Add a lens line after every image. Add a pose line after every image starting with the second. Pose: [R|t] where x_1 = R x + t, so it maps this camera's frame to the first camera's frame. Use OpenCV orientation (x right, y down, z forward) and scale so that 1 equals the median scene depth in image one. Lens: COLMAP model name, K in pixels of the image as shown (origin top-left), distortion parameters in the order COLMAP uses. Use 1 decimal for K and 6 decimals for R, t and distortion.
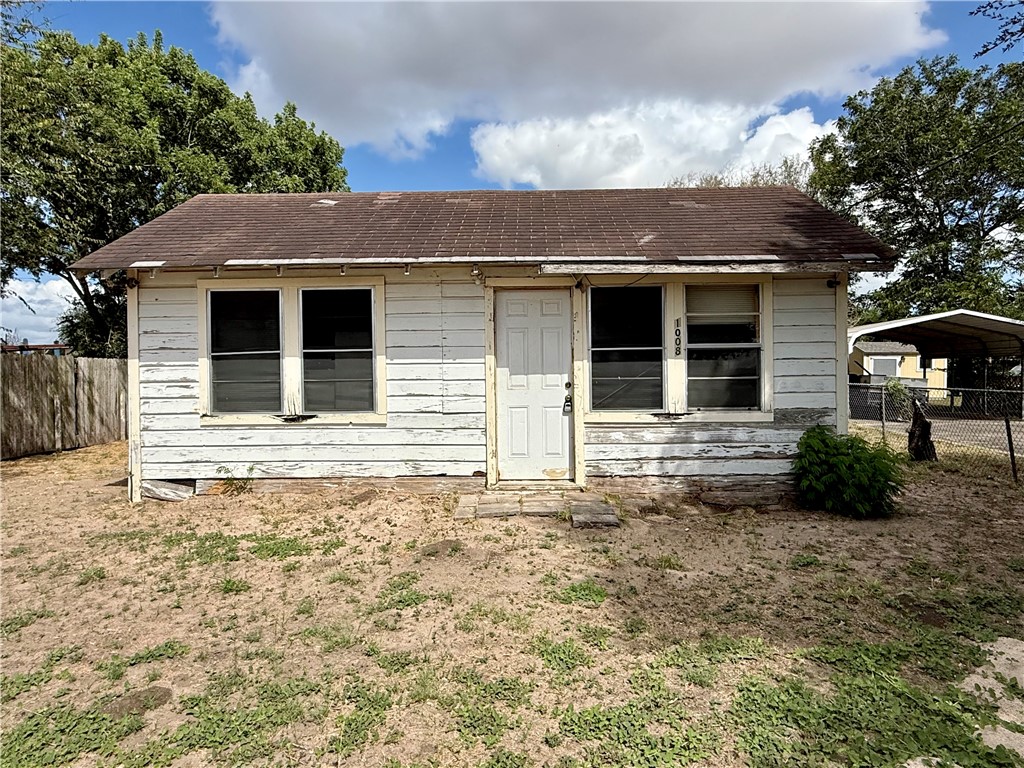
lens RADIAL K [[624.8, 0, 510.2], [0, 624.8, 382.9], [0, 0, 1]] dist [-0.005133, 0.004031]
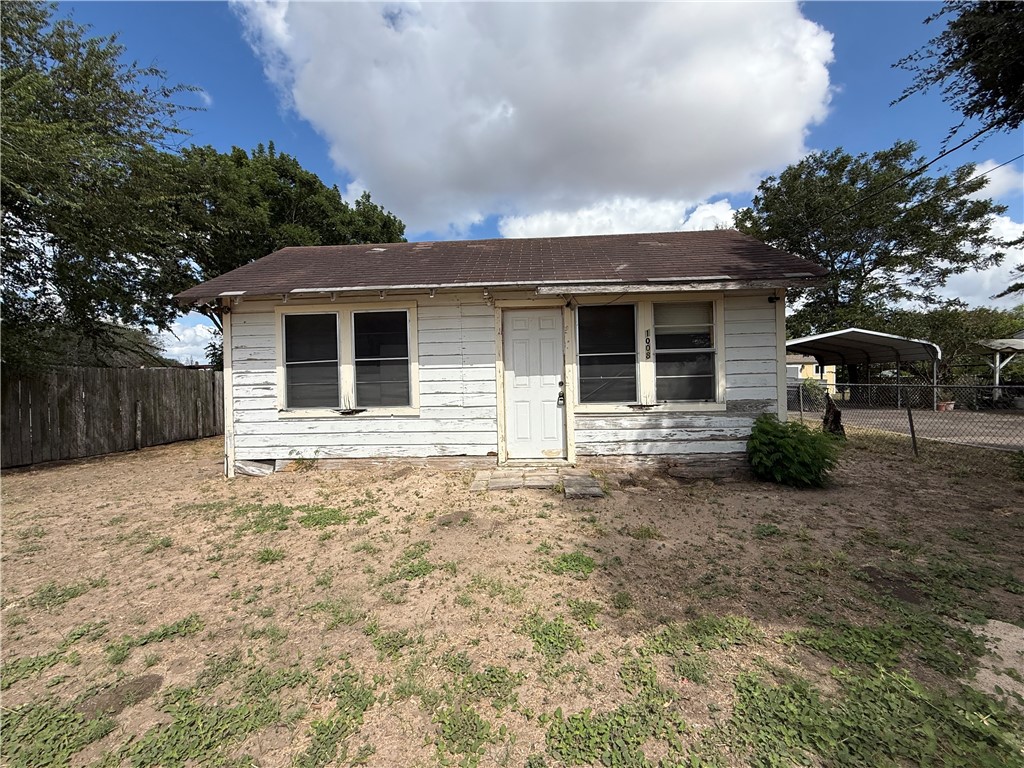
lens RADIAL K [[407.1, 0, 514.3], [0, 407.1, 386.8], [0, 0, 1]] dist [-0.002622, 0.000094]
pose [[0.999384, -0.012162, -0.032934, 0.025843], [0.011931, 0.999903, -0.007213, 0.015379], [0.033019, 0.006815, 0.999431, 0.175812]]
